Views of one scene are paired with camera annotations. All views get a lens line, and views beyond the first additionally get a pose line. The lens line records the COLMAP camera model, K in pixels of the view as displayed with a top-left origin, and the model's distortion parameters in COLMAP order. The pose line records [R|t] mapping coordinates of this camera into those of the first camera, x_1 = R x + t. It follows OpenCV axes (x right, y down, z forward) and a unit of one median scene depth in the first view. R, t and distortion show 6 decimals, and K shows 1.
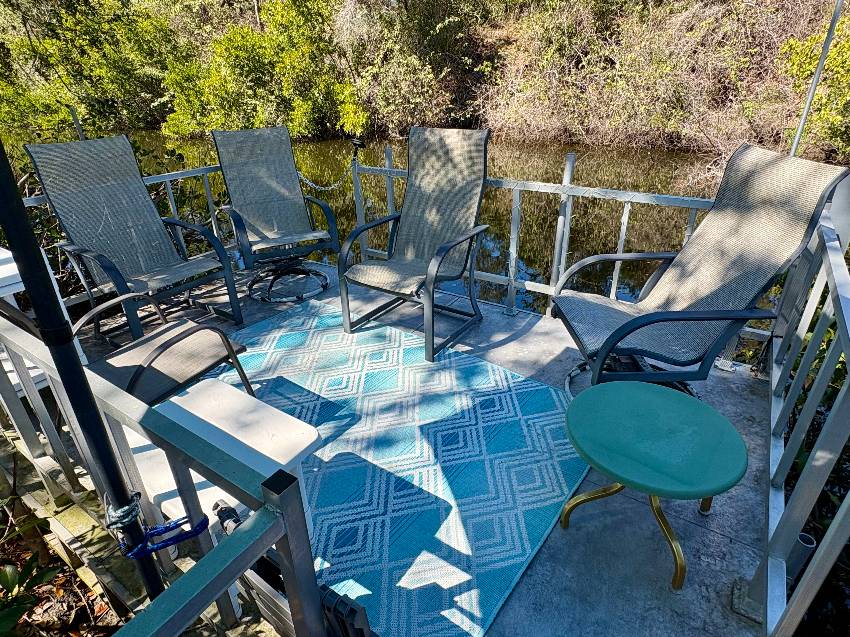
lens RADIAL K [[464.6, 0, 425.0], [0, 464.6, 318.5], [0, 0, 1]] dist [0.015527, 0.000024]
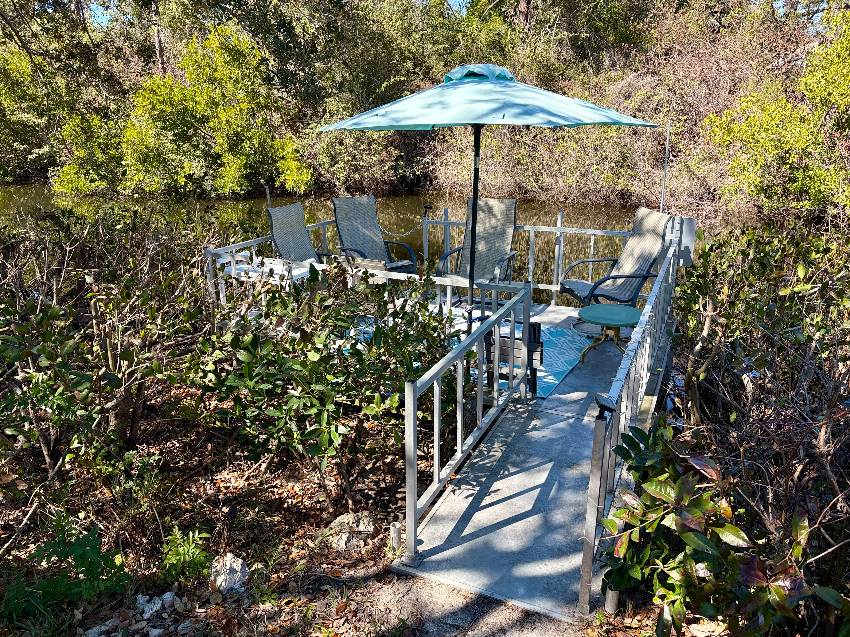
lens RADIAL K [[640.3, 0, 425.0], [0, 640.3, 318.5], [0, 0, 1]] dist [-0.000247, 0.089314]
pose [[0.988034, -0.032993, 0.150667, -0.106412], [0.058451, 0.984085, -0.167811, 0.079782], [-0.142733, 0.174610, 0.974238, -0.229992]]
